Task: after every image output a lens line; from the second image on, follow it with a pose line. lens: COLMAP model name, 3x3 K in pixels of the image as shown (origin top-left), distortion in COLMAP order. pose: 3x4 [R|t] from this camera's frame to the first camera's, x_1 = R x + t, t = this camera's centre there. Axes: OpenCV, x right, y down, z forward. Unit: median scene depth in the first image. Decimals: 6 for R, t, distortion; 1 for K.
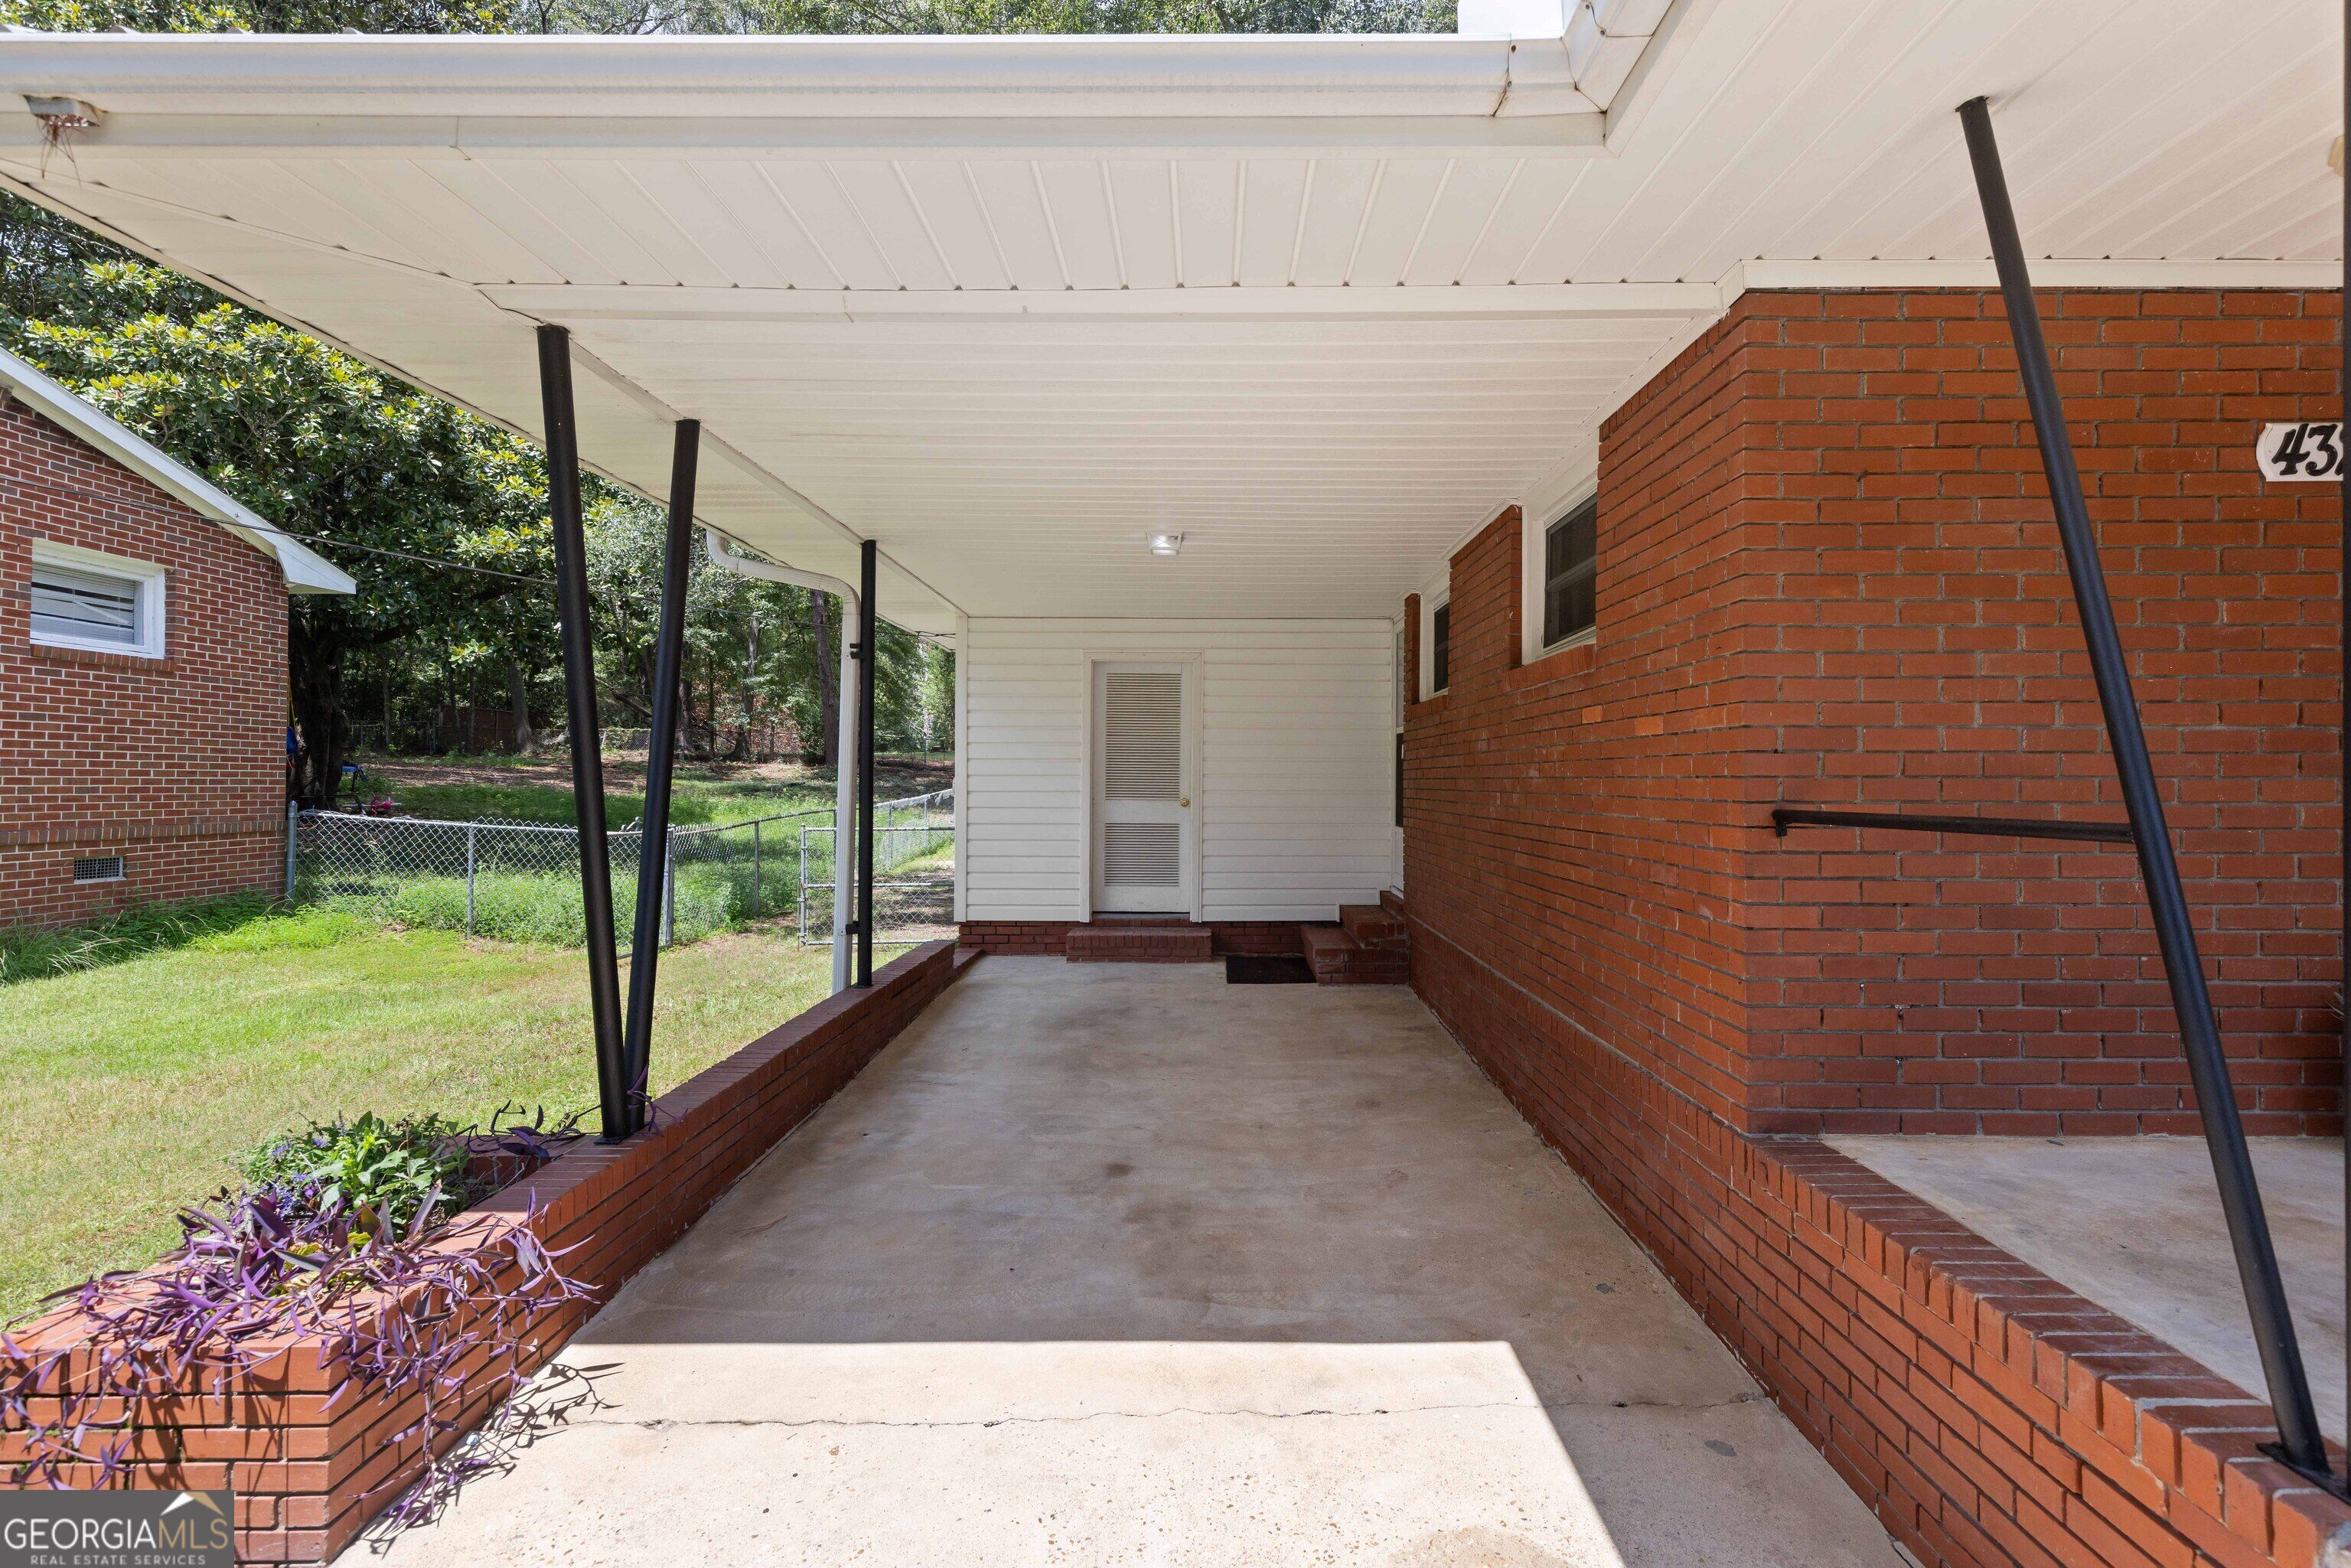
lens RADIAL K [[1077.7, 0, 1207.3], [0, 1077.7, 768.5], [0, 0, 1]] dist [0.006342, -0.000561]
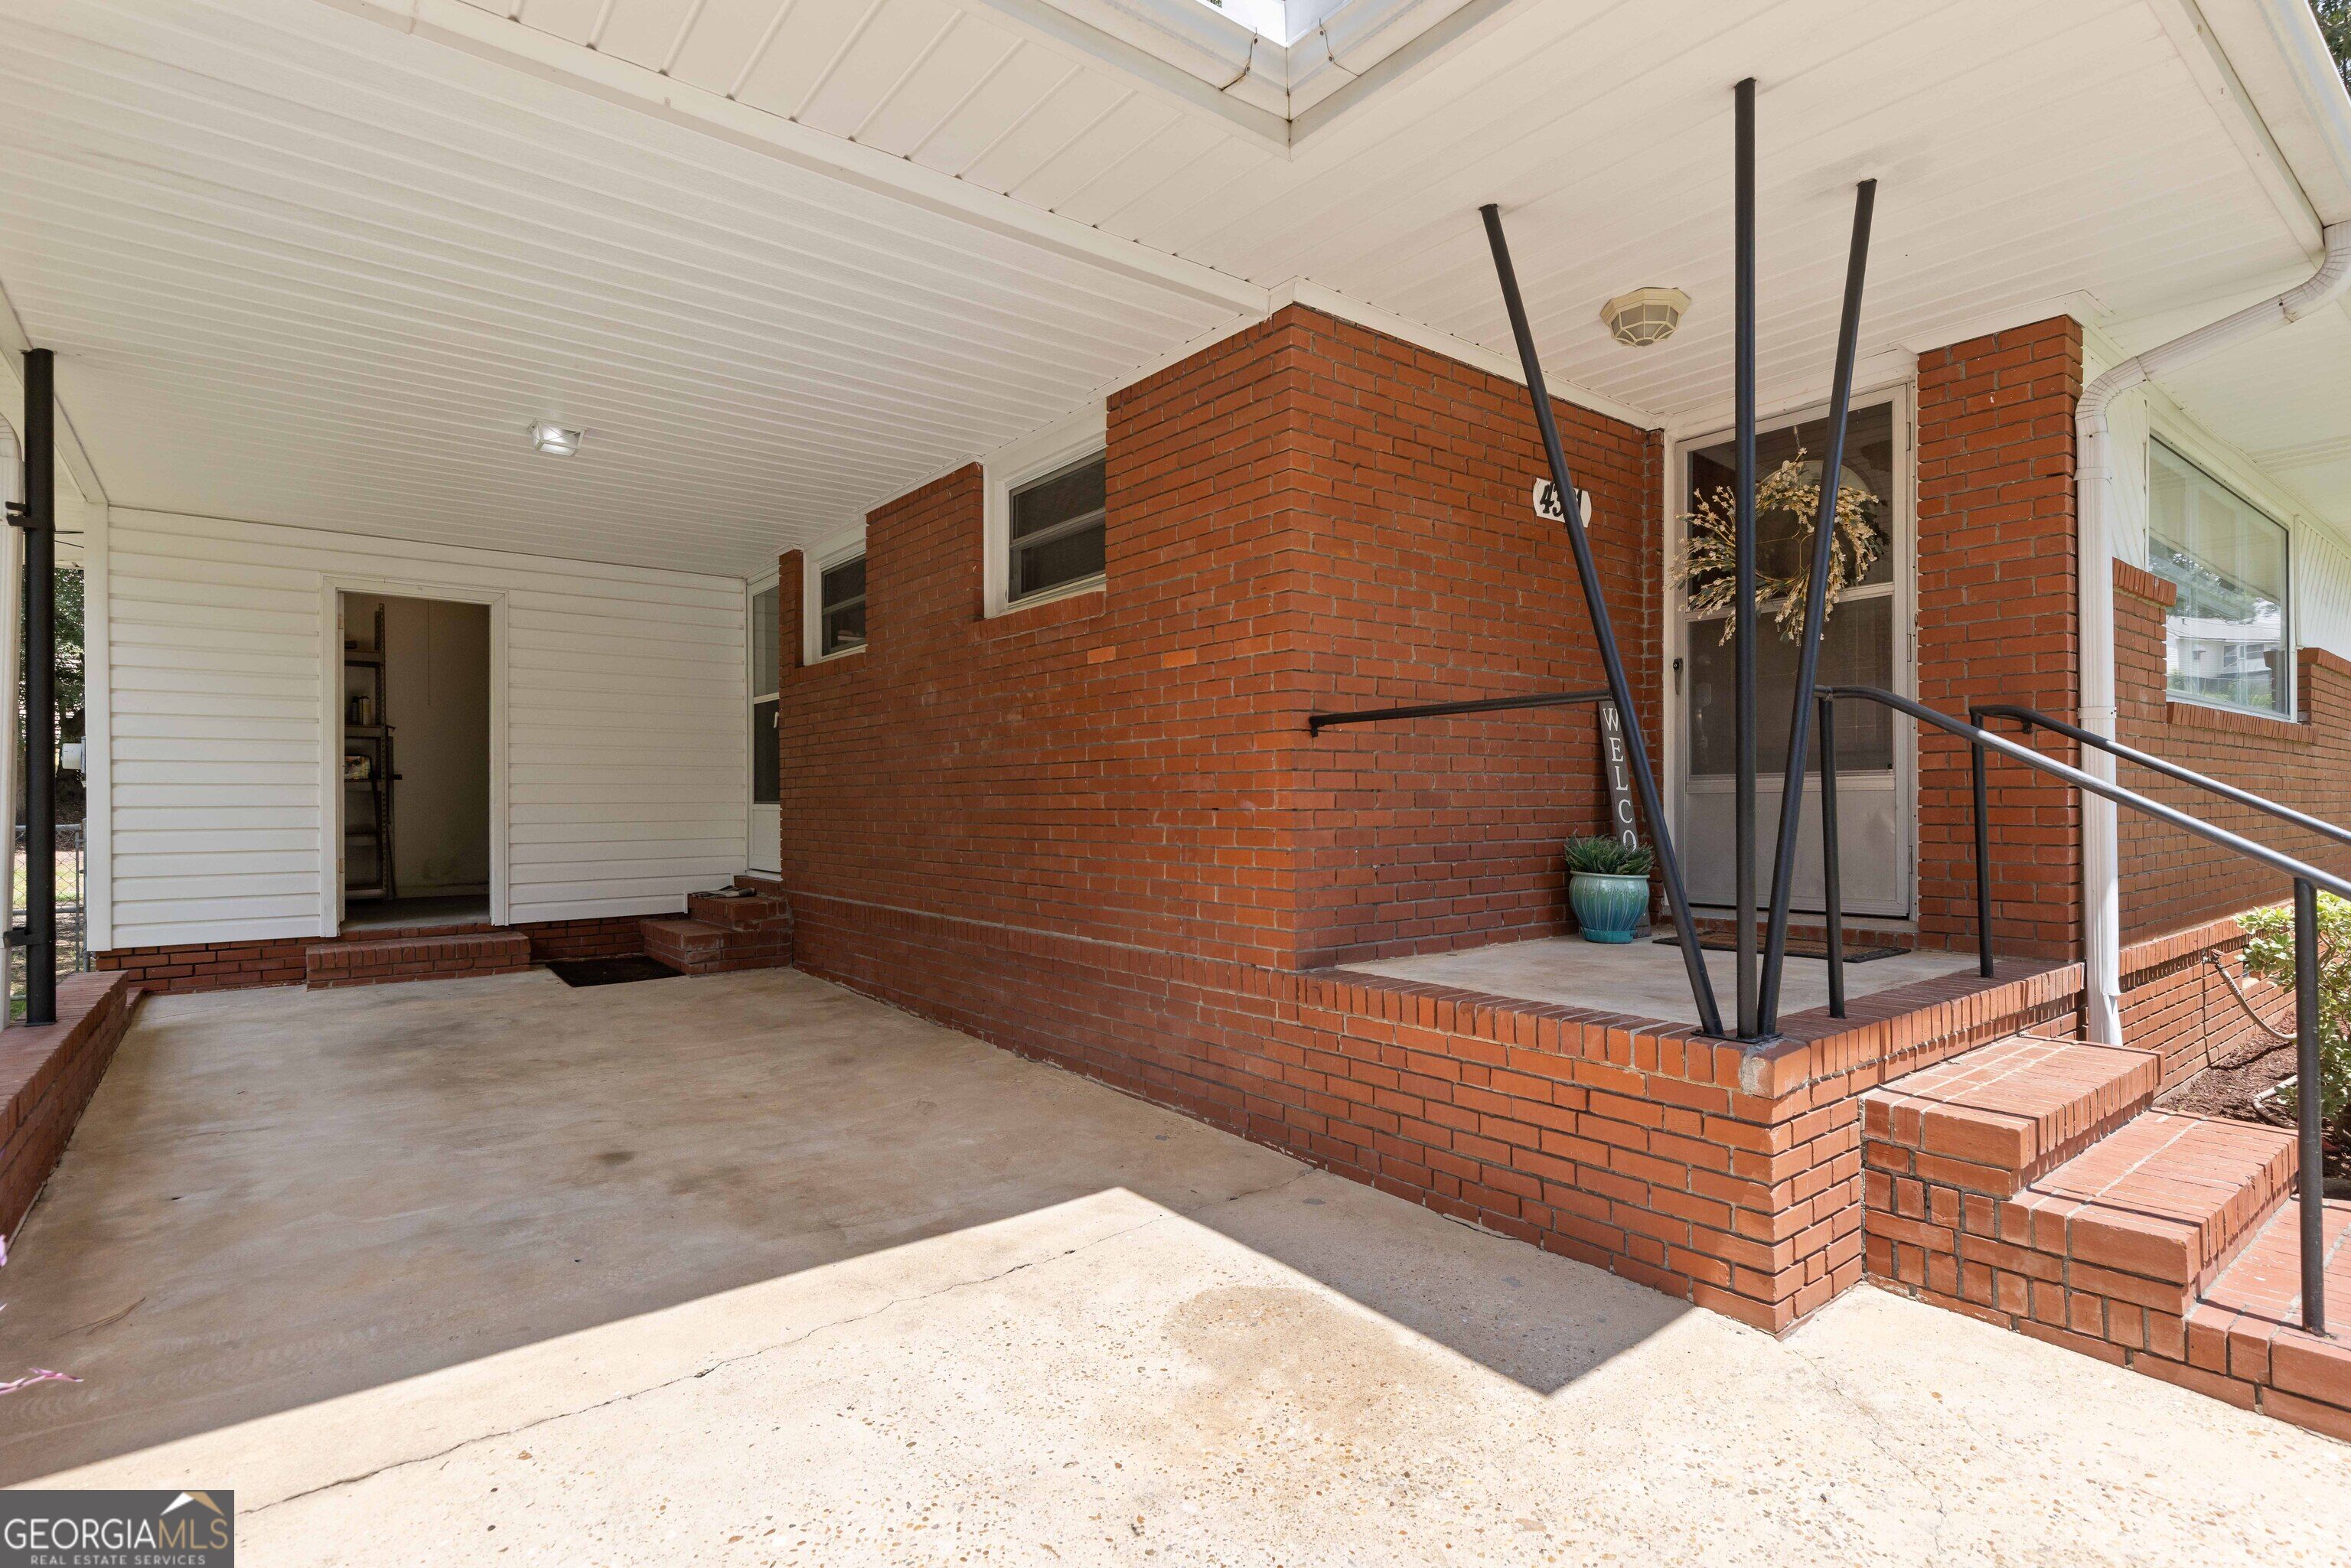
lens RADIAL K [[1170.2, 0, 1122.9], [0, 1170.2, 816.1], [0, 0, 1]] dist [0.011878, -0.005618]
pose [[0.787999, -0.005069, 0.615656, -0.460971], [0.000271, 0.999969, 0.007887, 0.132975], [-0.615677, -0.006048, 0.787976, 0.040115]]
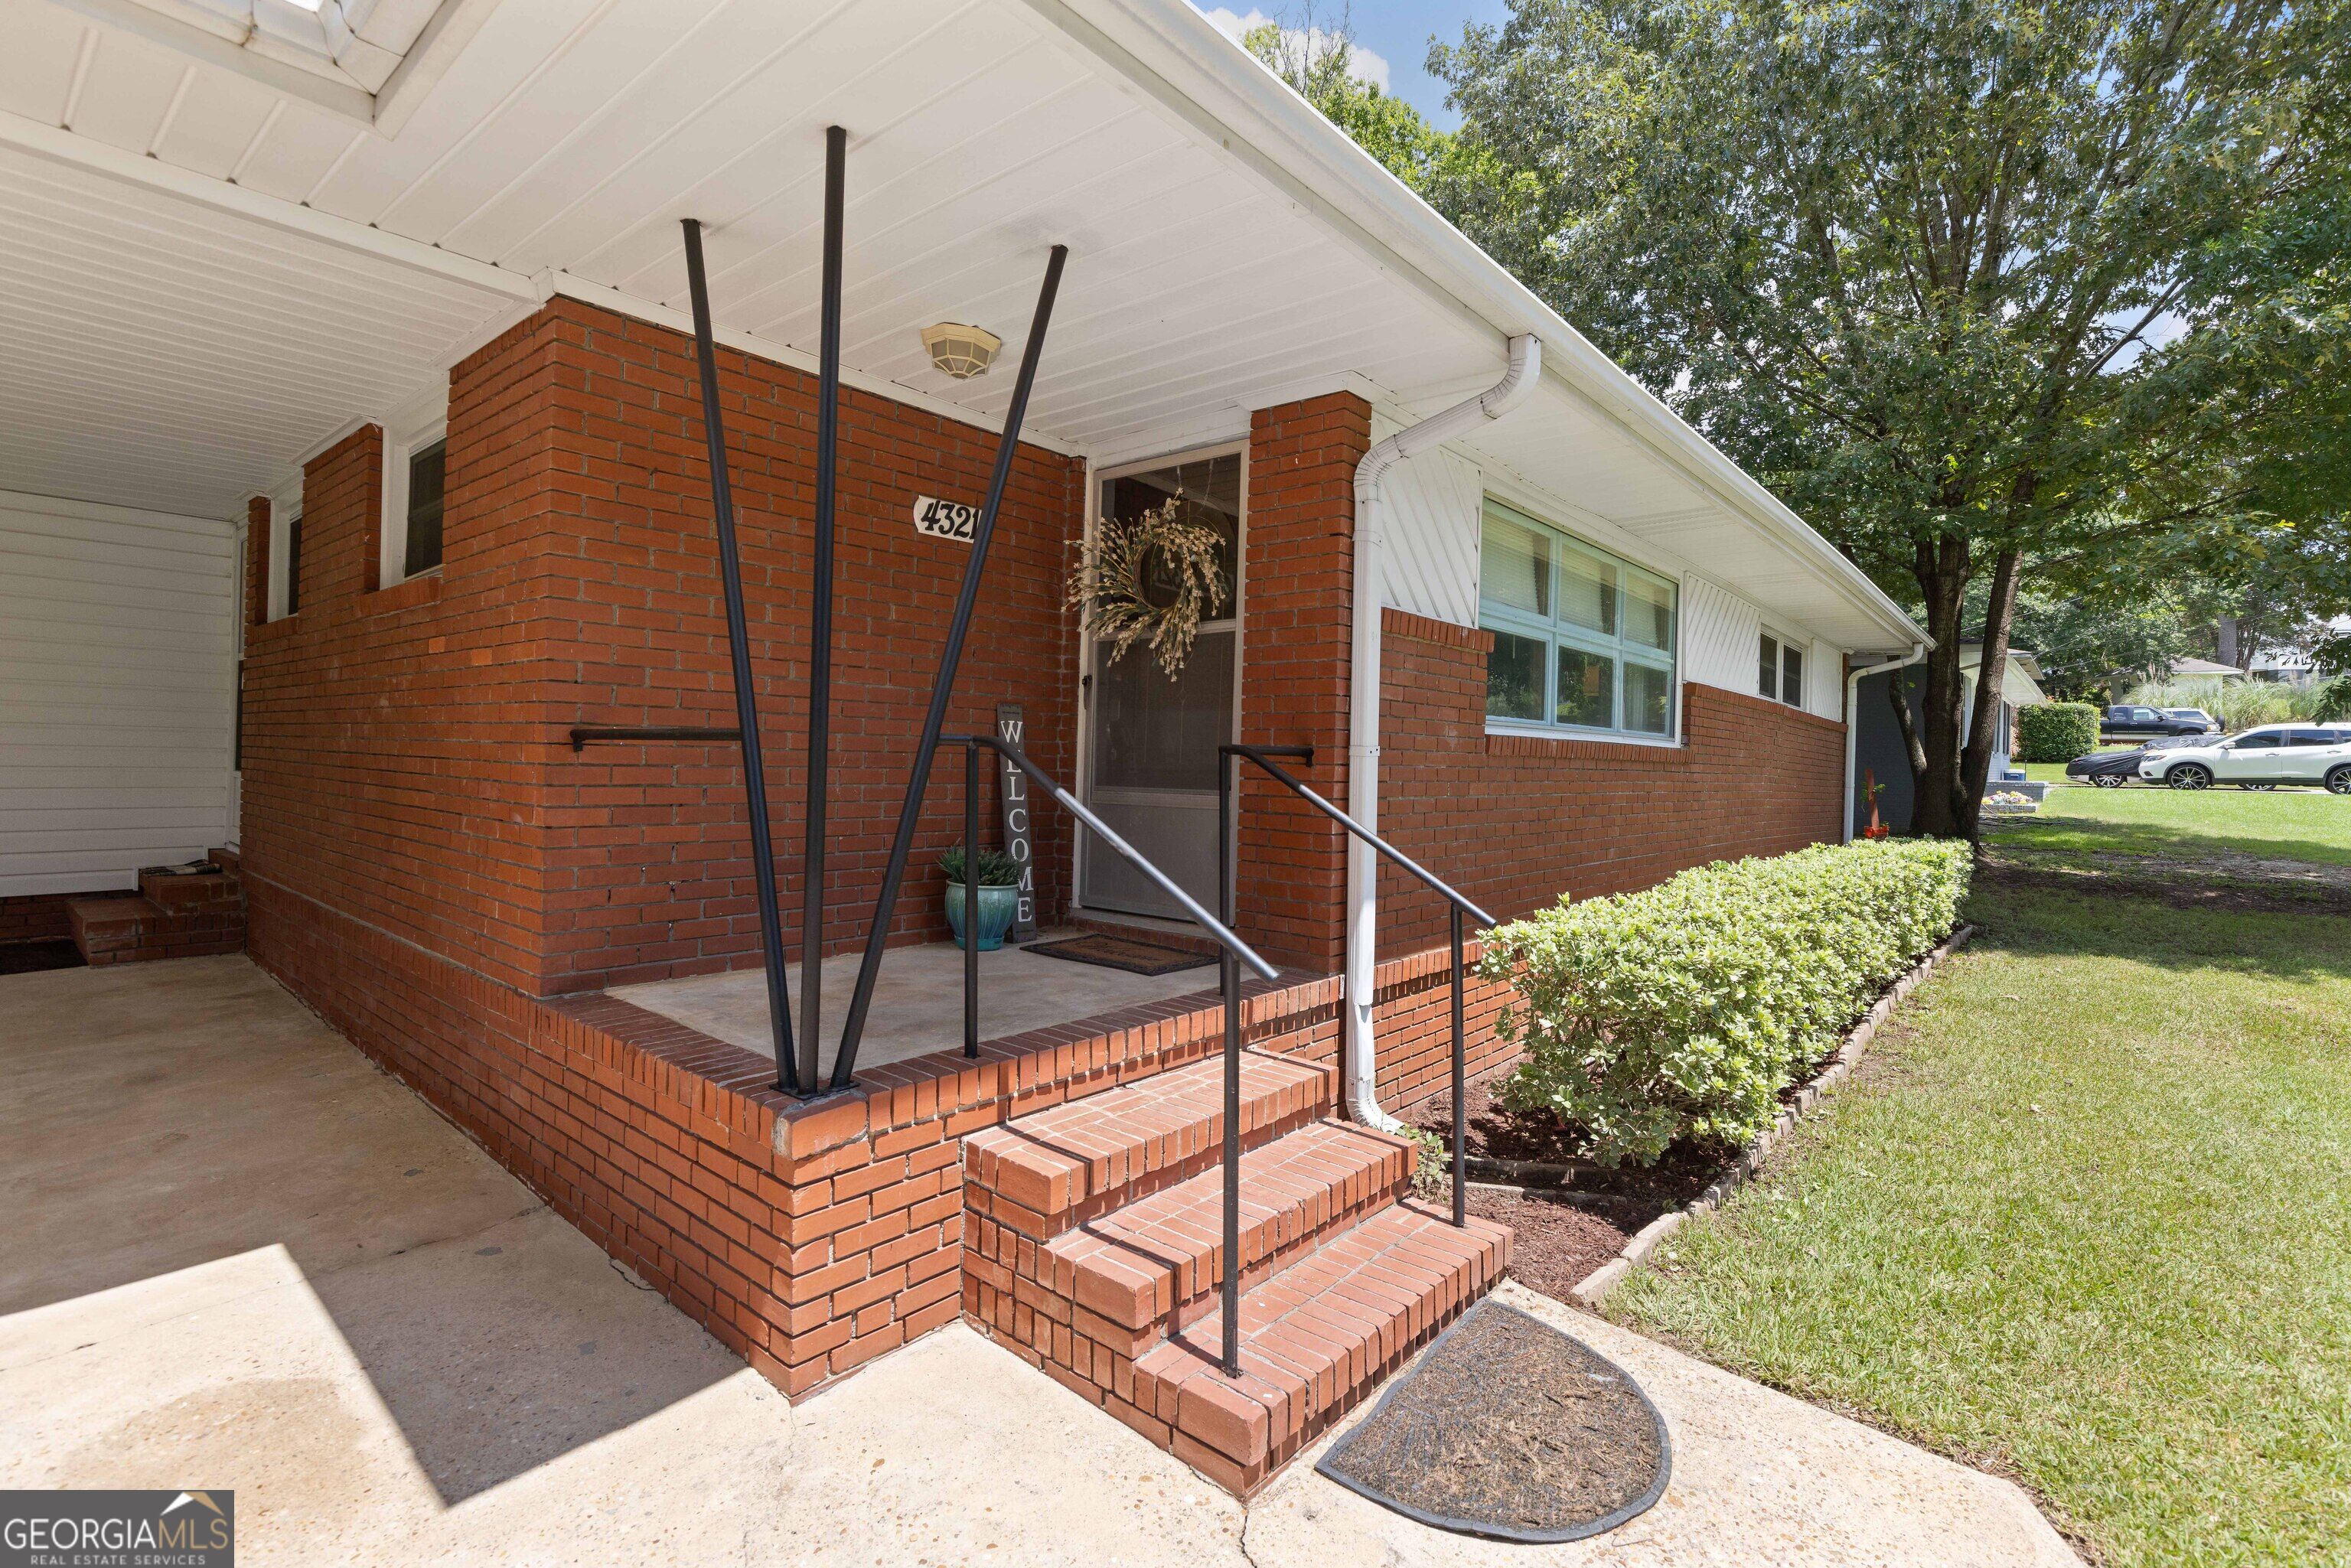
lens RADIAL K [[1077.7, 0, 1227.5], [0, 1077.7, 767.5], [0, 0, 1]] dist [0.006342, -0.000561]
pose [[0.642761, 0.011140, 0.765986, 0.061080], [-0.031690, 0.999425, 0.012057, 0.039210], [-0.765411, -0.032024, 0.642745, -0.323588]]
